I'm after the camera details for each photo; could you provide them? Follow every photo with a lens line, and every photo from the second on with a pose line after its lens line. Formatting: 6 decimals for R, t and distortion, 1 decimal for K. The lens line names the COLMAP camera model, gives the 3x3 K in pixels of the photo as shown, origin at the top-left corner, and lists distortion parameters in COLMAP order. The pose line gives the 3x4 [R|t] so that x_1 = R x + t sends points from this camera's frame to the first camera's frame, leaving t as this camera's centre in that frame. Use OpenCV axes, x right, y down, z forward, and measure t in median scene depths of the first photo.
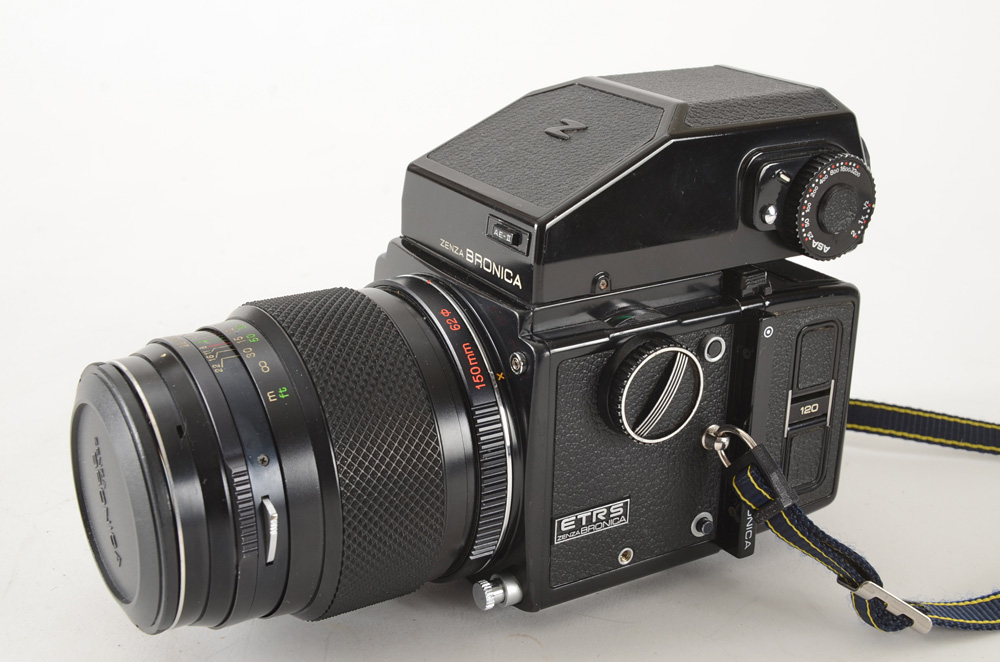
lens RADIAL K [[1417.5, 0, 482.5], [0, 1417.5, 328.8], [0, 0, 1]] dist [0.028184, 0.040719]
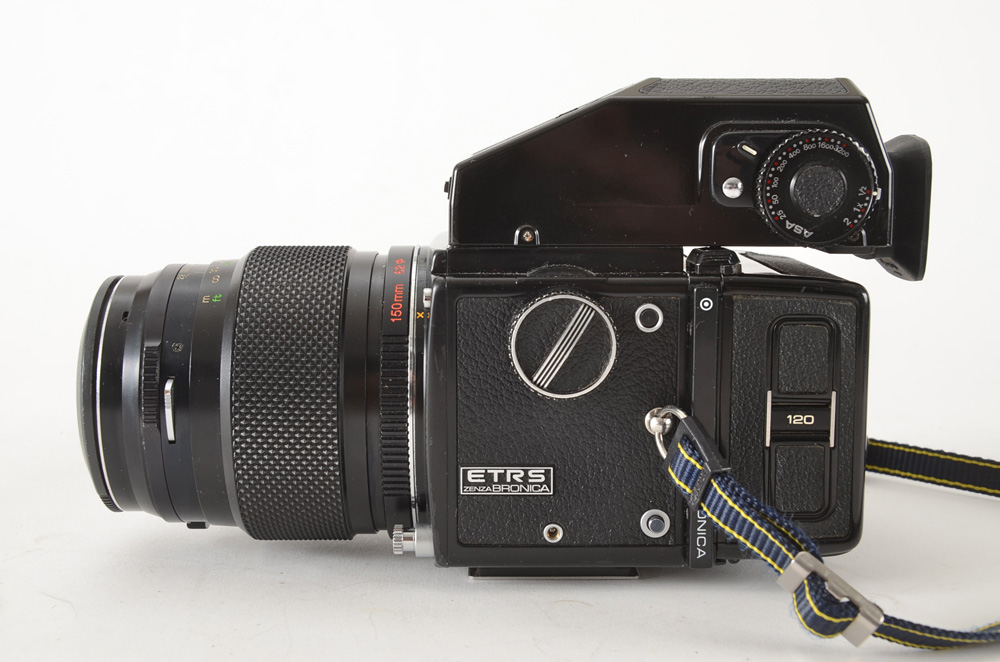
lens RADIAL K [[1417.5, 0, 482.5], [0, 1417.5, 328.8], [0, 0, 1]] dist [0.028184, 0.040719]
pose [[0.844958, 0.049282, -0.532557, 0.582996], [-0.170272, 0.968723, -0.180510, 0.214652], [0.507005, 0.243203, 0.826921, 0.155915]]
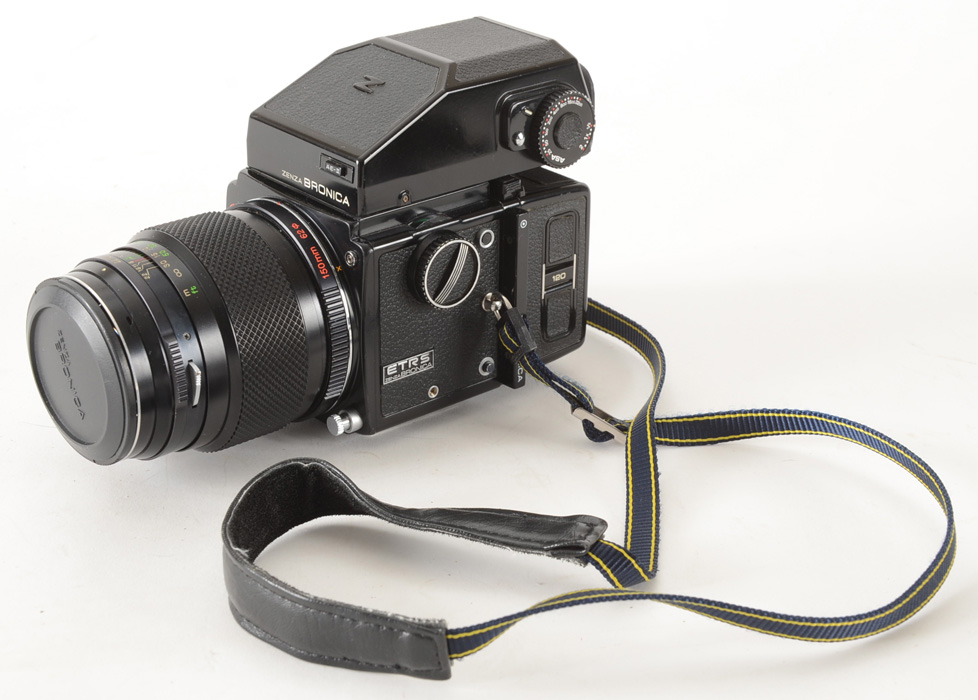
lens RADIAL K [[2058.8, 0, 489.0], [0, 2058.8, 350.0], [0, 0, 1]] dist [0.259136, -0.060691]
pose [[0.986567, -0.075093, 0.145077, -0.139281], [0.063802, 0.994672, 0.080979, -0.041509], [-0.150385, -0.070635, 0.986101, -1.027119]]
